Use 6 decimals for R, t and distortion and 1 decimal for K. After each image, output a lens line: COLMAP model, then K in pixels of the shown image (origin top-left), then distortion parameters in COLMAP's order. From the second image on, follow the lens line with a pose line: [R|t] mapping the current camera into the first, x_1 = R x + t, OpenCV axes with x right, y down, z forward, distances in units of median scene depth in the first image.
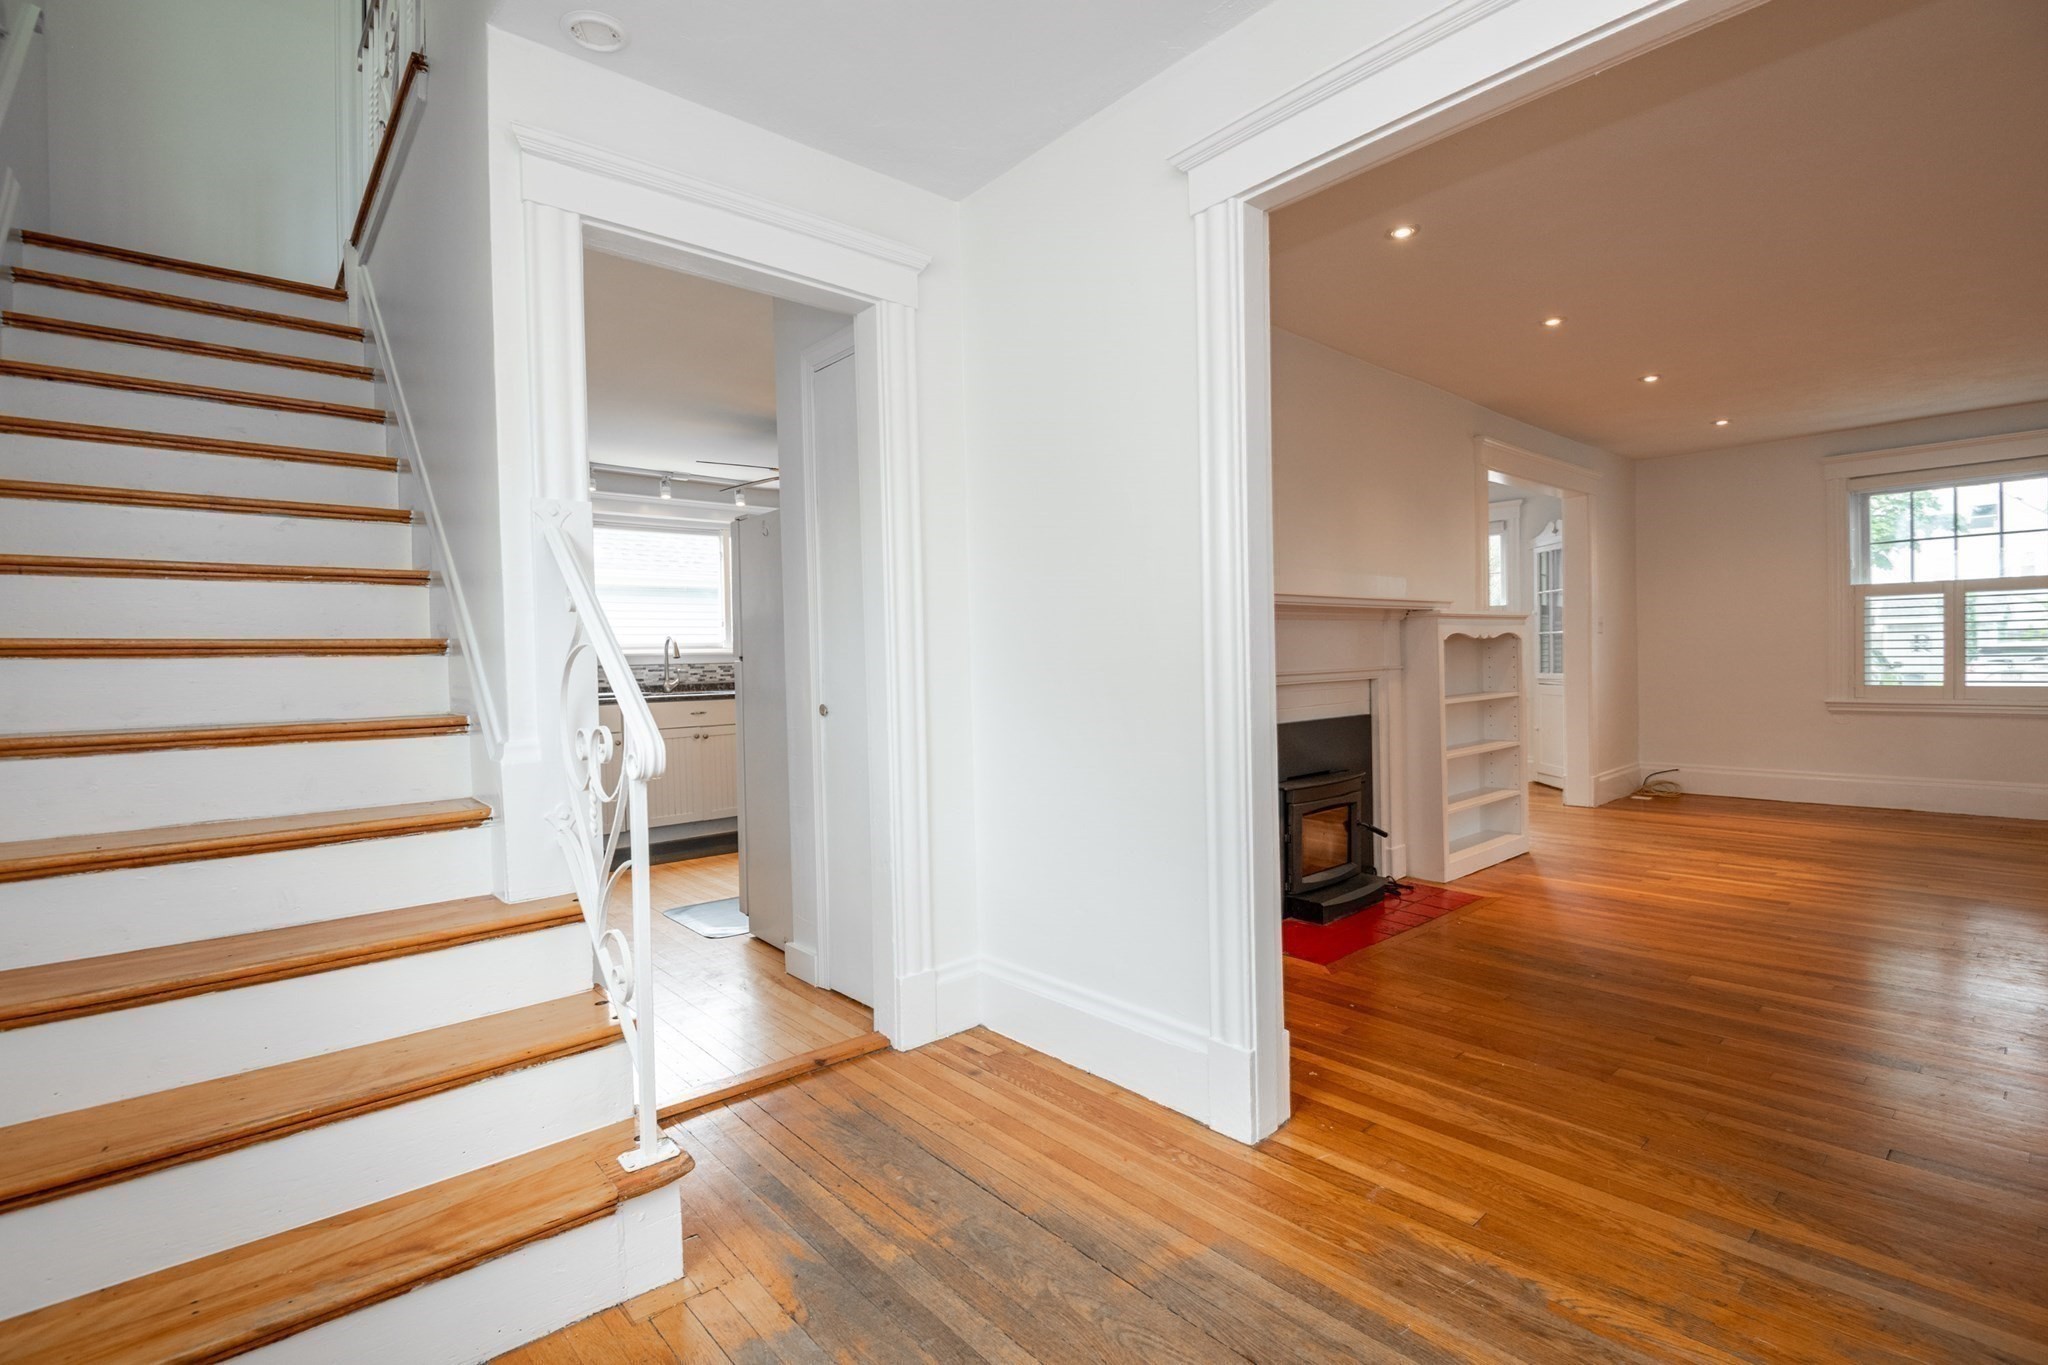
lens RADIAL K [[949.1, 0, 1027.0], [0, 949.1, 684.5], [0, 0, 1]] dist [-0.020473, -0.000549]
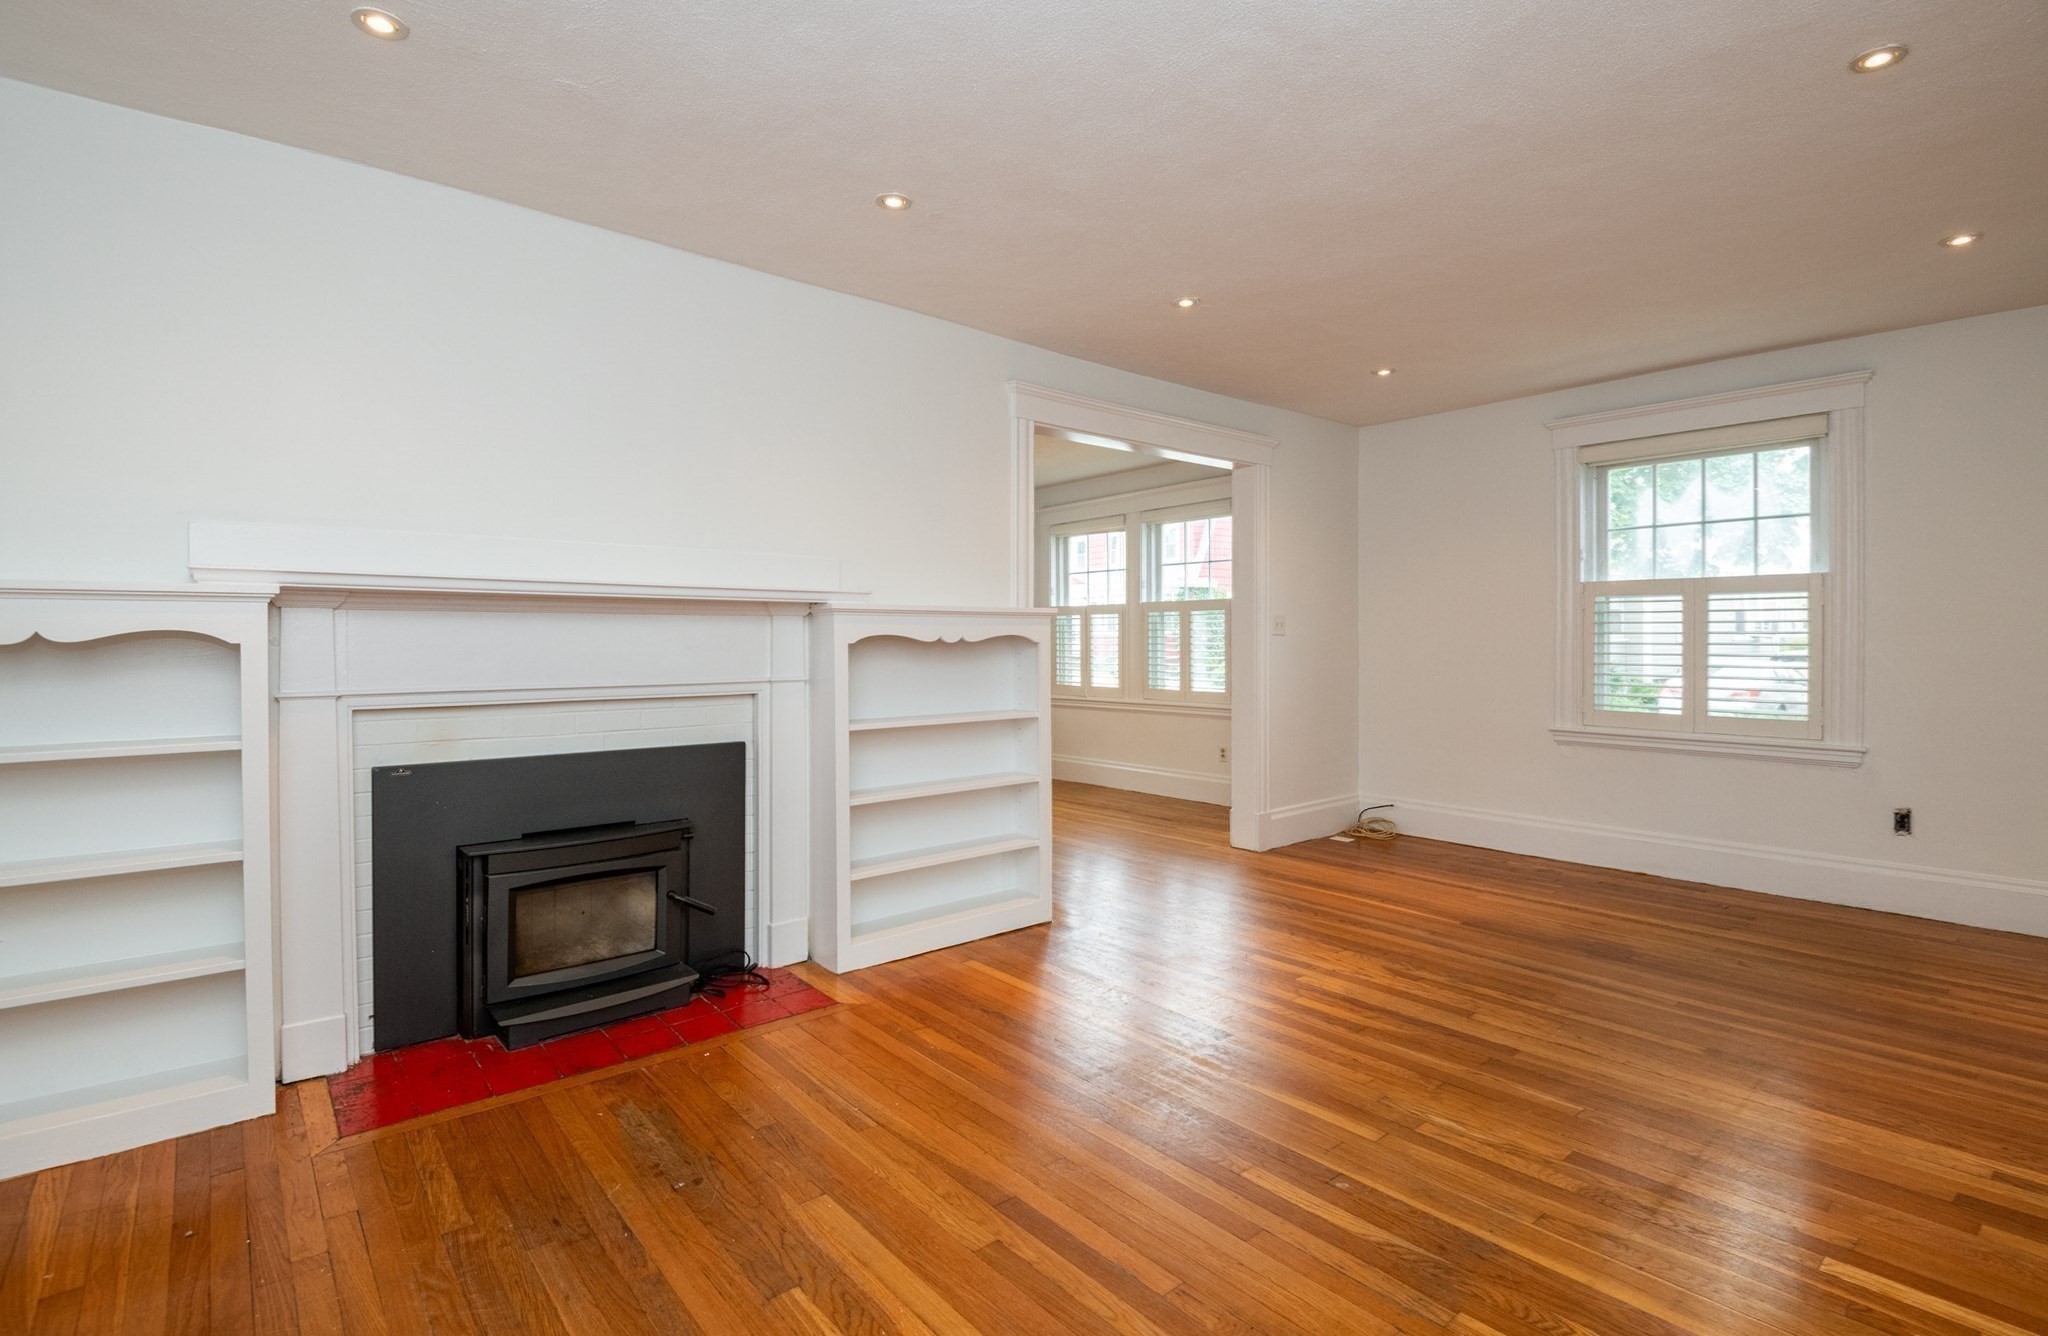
lens RADIAL K [[954.0, 0, 1021.8], [0, 954.0, 655.0], [0, 0, 1]] dist [0.003706, 0.000242]
pose [[0.999565, 0.024467, -0.016466, 0.448738], [-0.024680, 0.999613, -0.012841, -0.024443], [0.016146, 0.013242, 0.999782, 0.195150]]
